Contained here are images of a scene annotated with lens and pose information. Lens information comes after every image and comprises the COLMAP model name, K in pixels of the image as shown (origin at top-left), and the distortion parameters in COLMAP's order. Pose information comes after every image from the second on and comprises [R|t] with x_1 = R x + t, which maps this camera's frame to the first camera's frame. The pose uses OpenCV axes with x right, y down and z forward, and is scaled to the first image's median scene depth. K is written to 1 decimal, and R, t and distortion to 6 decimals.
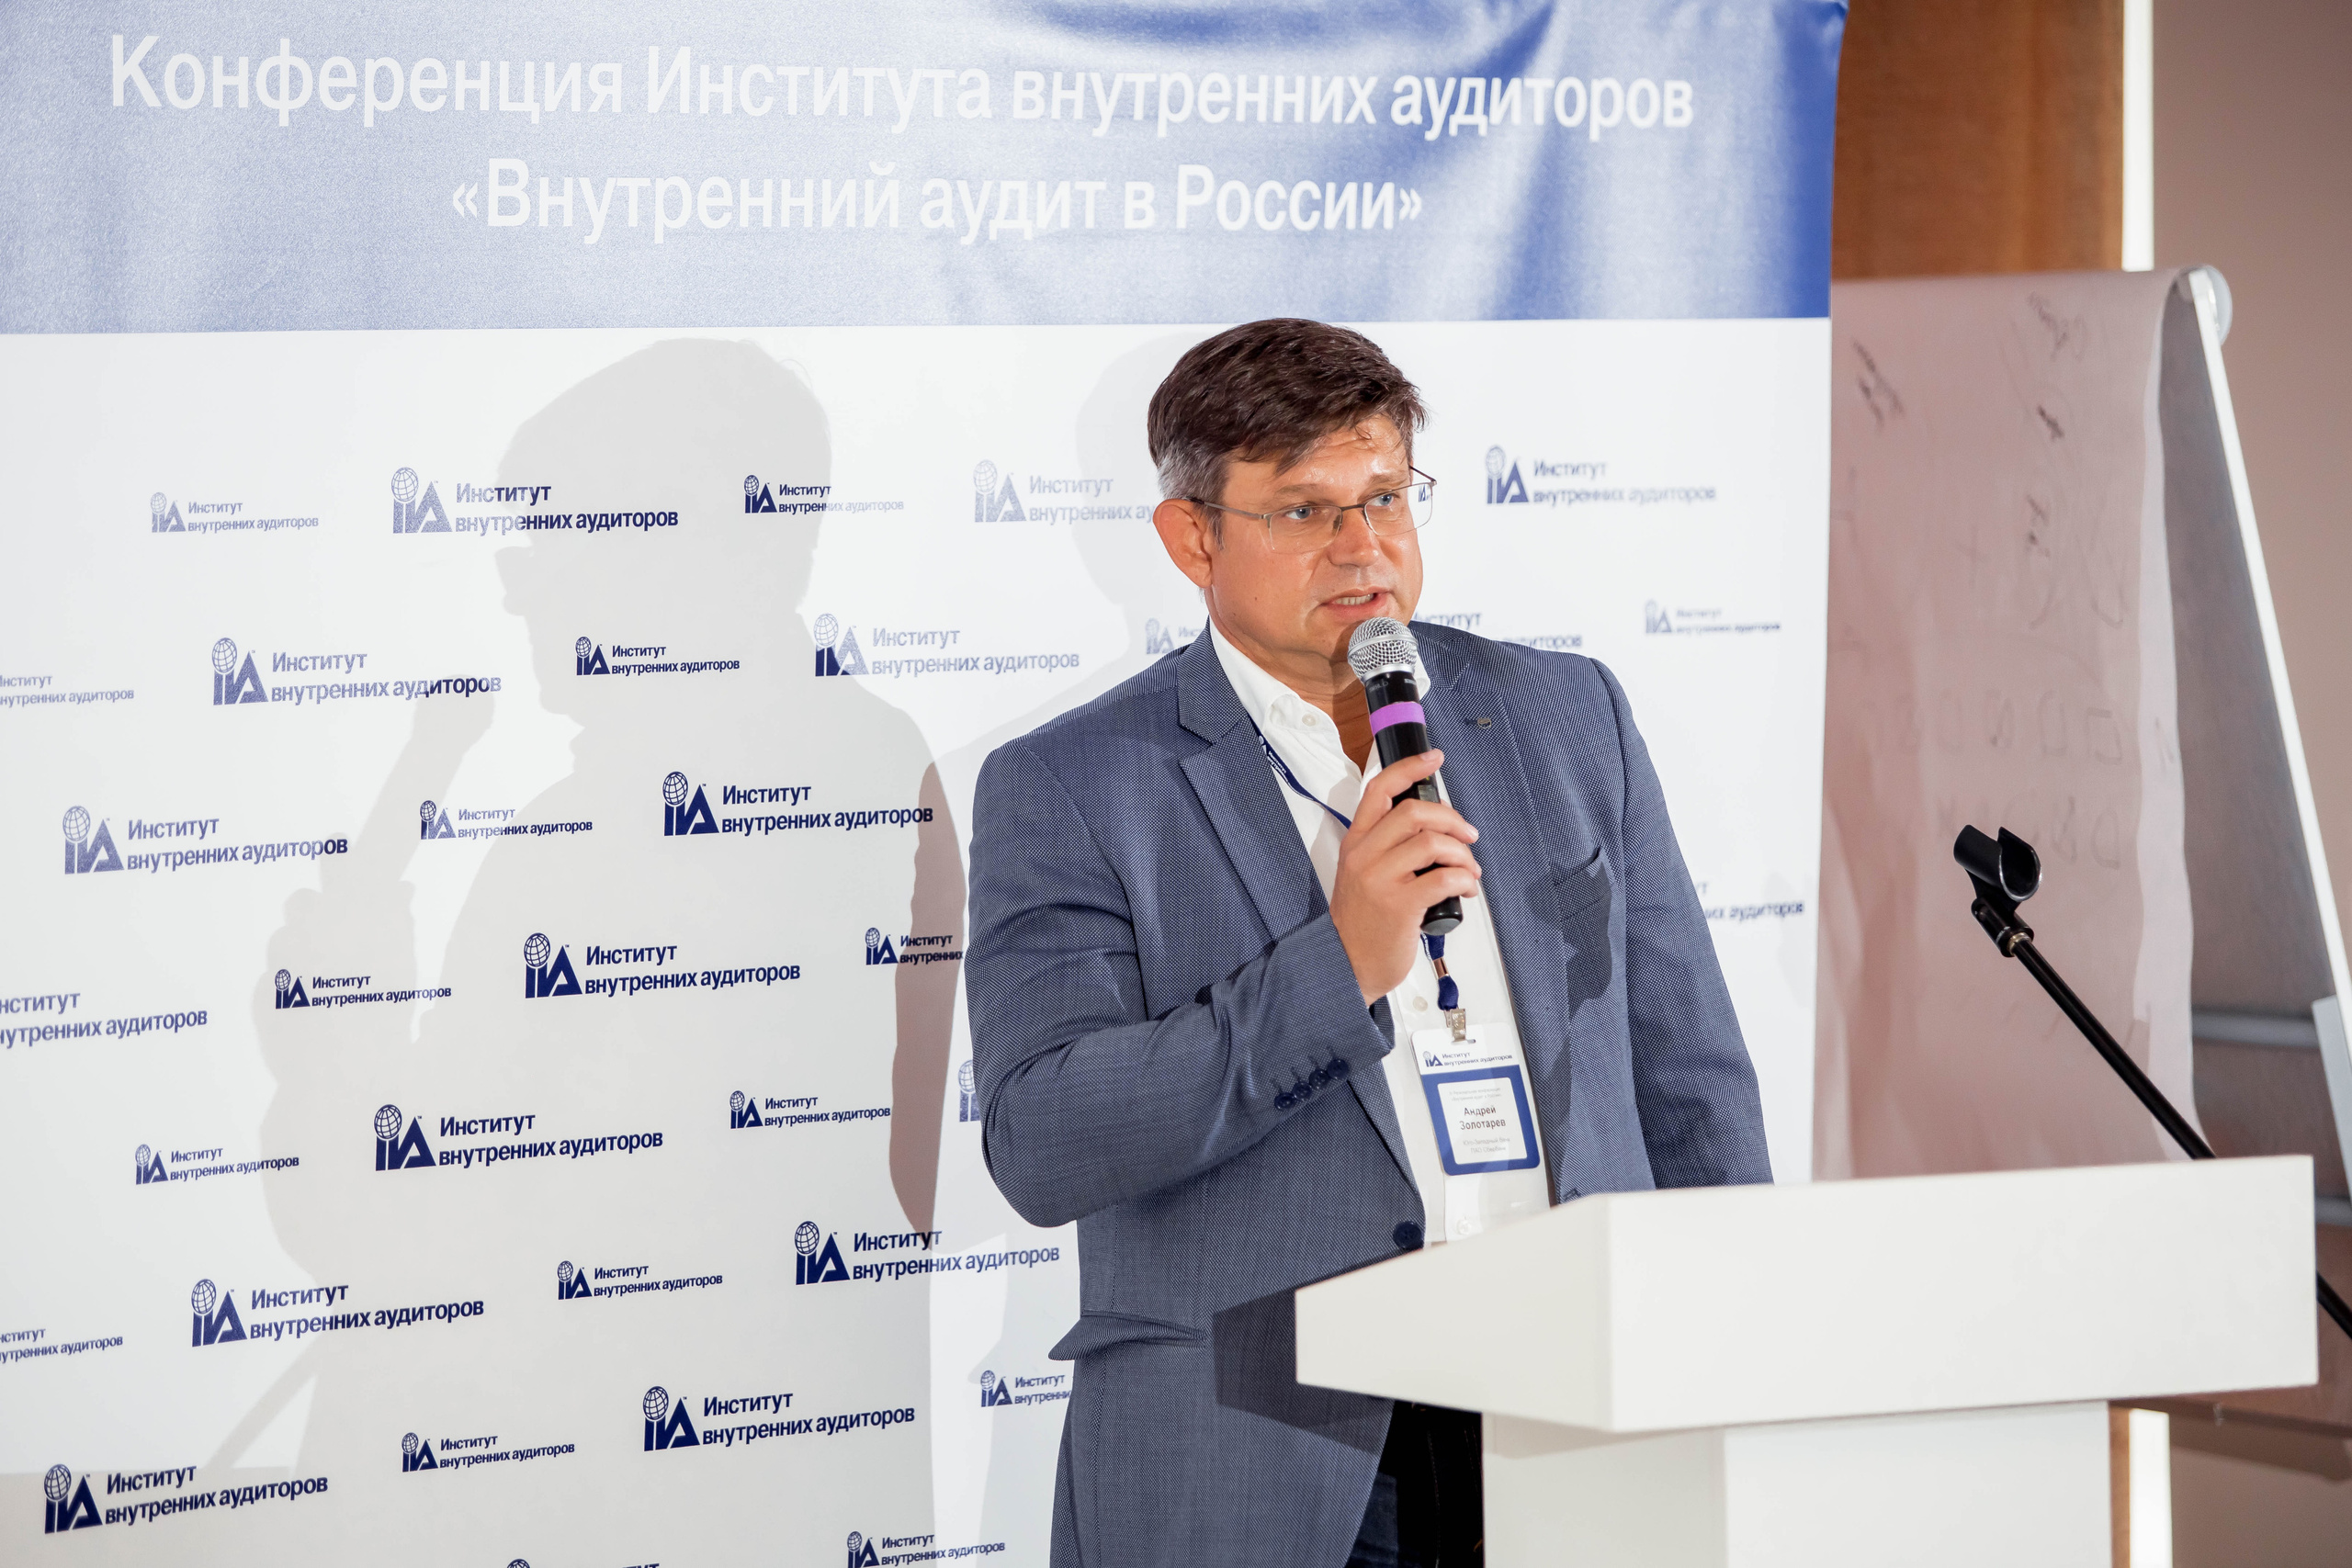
lens RADIAL K [[10378.8, 0, 1183.3], [0, 10378.8, 775.4], [0, 0, 1]] dist [0.750781, 0.250539]
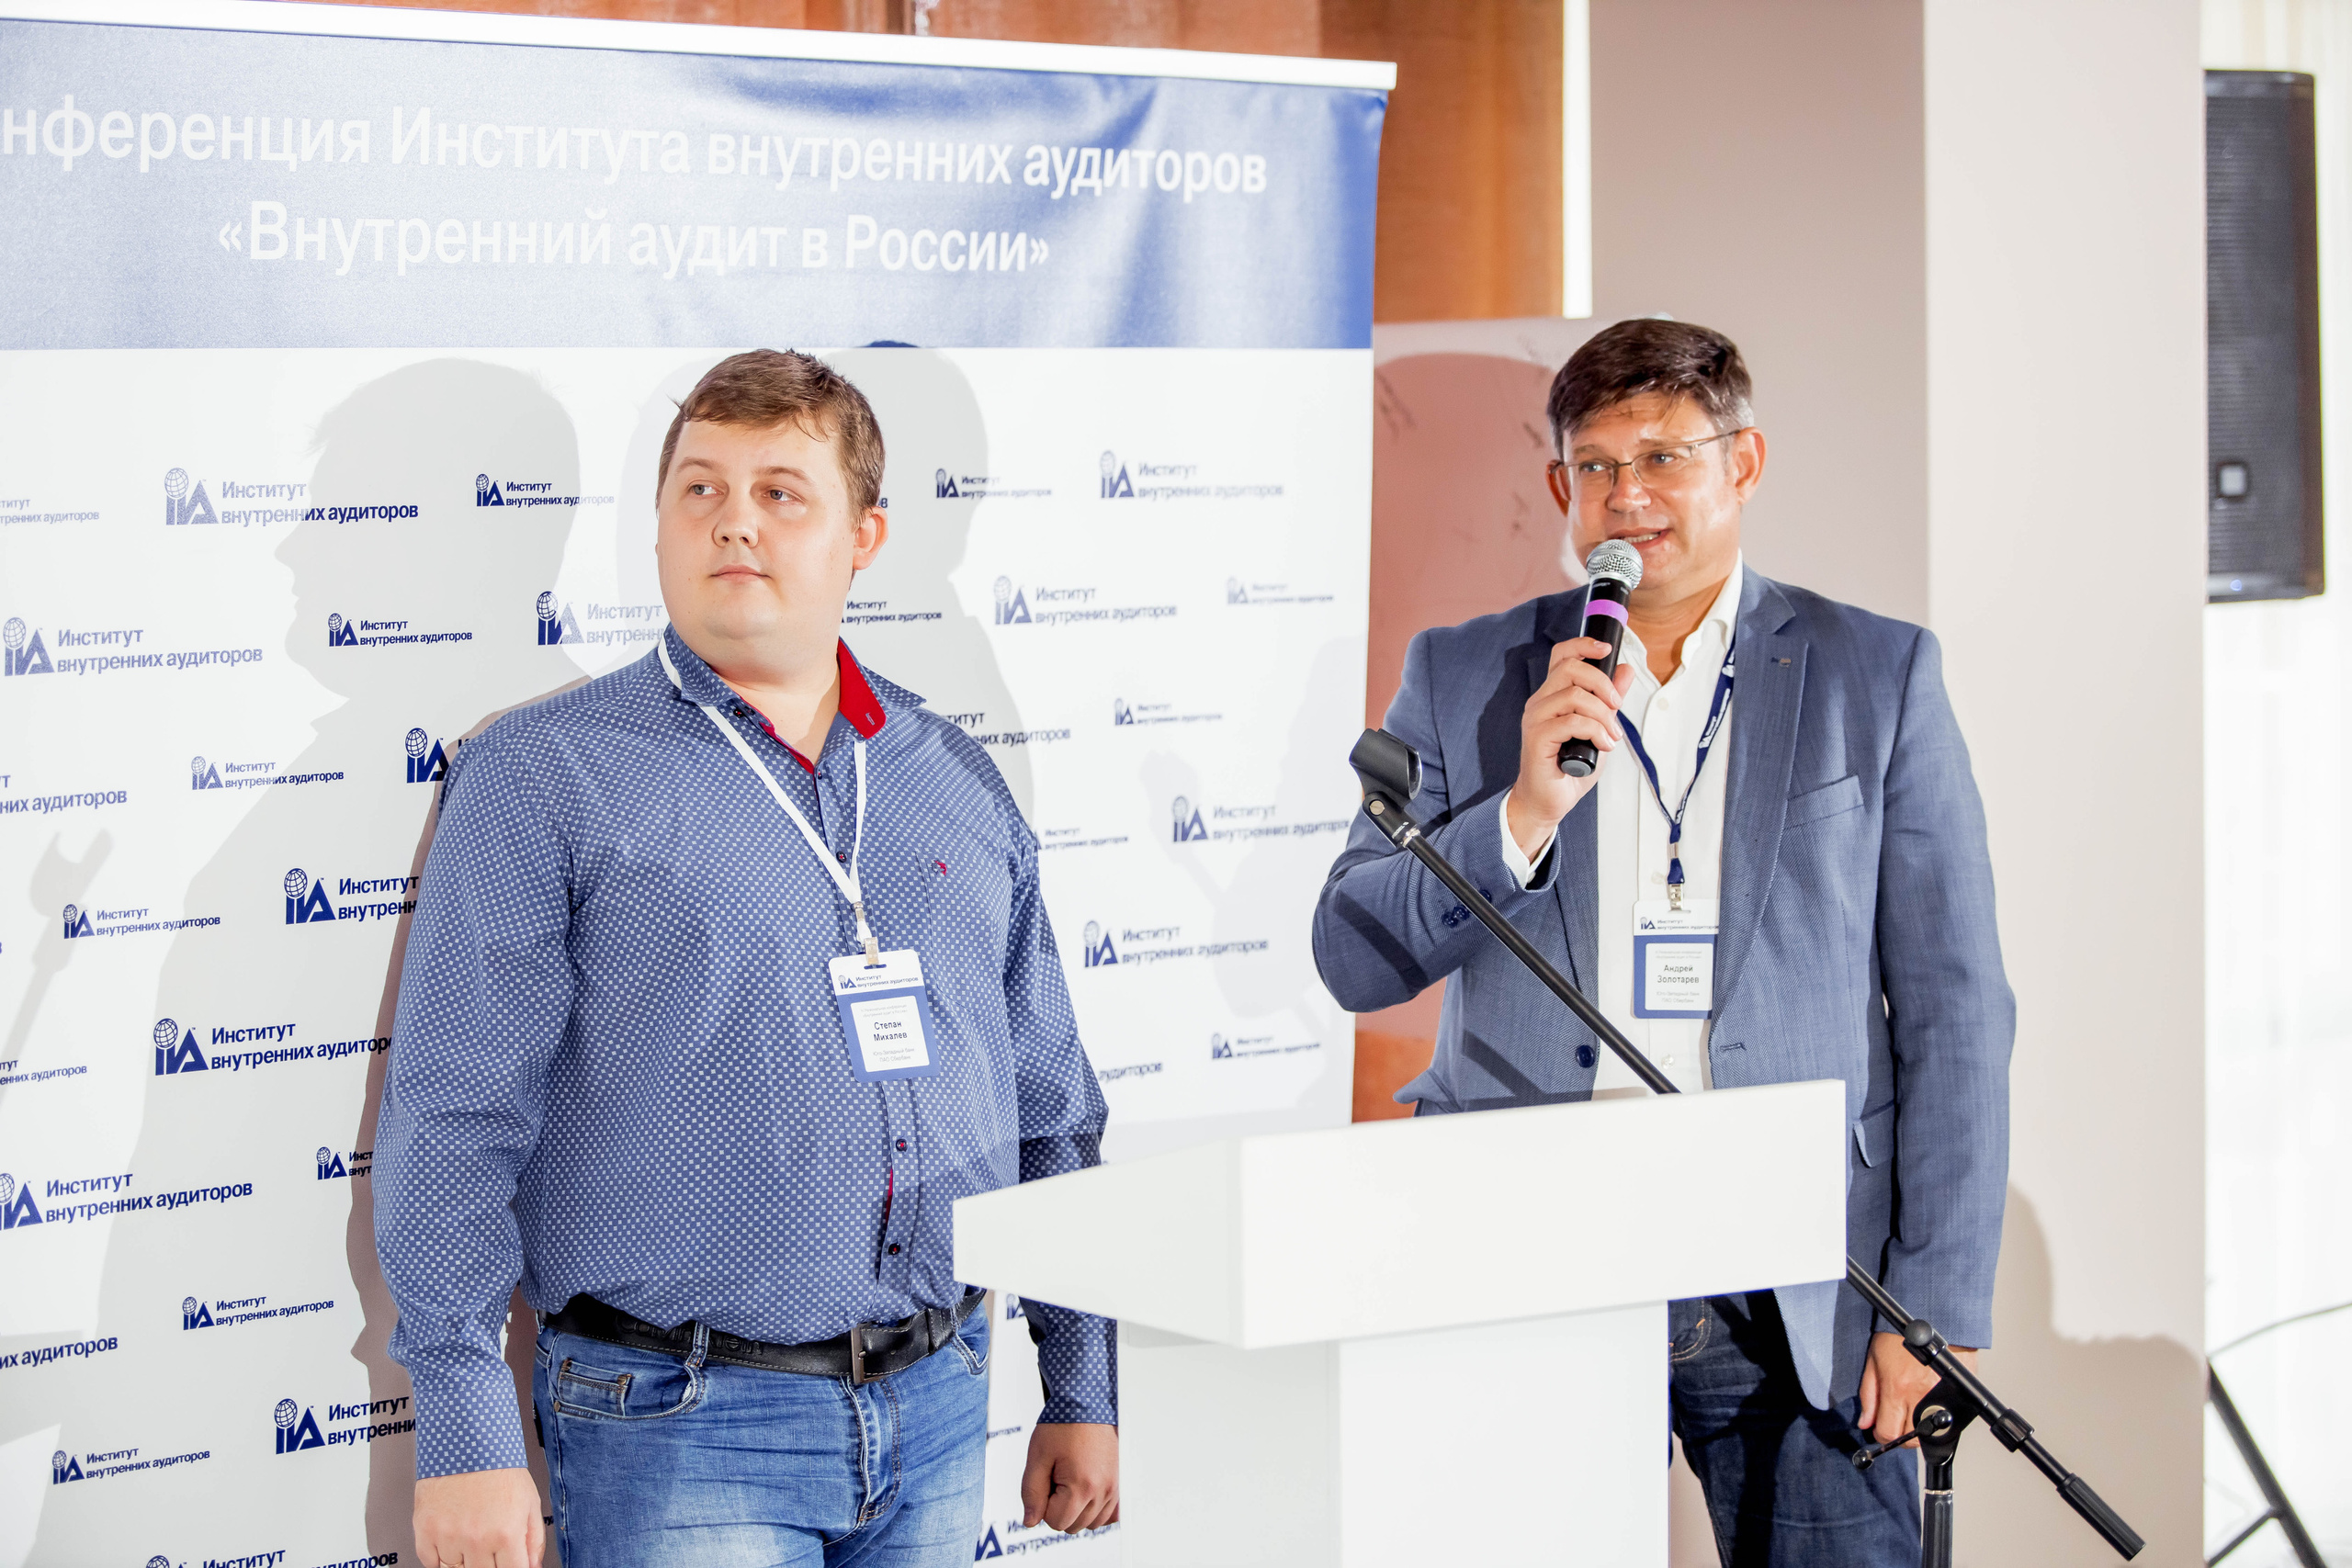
lens RADIAL K [[5826.1, 0, 1176.5], [0, 5826.1, 791.0], [0, 0, 1]] dist [-0.137646, 0.422319]
pose [[0.998398, 0.000085, 0.056576, -0.000554], [-0.001564, 0.999658, 0.026104, -0.010172], [-0.056555, -0.026151, 0.998057, 0.334244]]
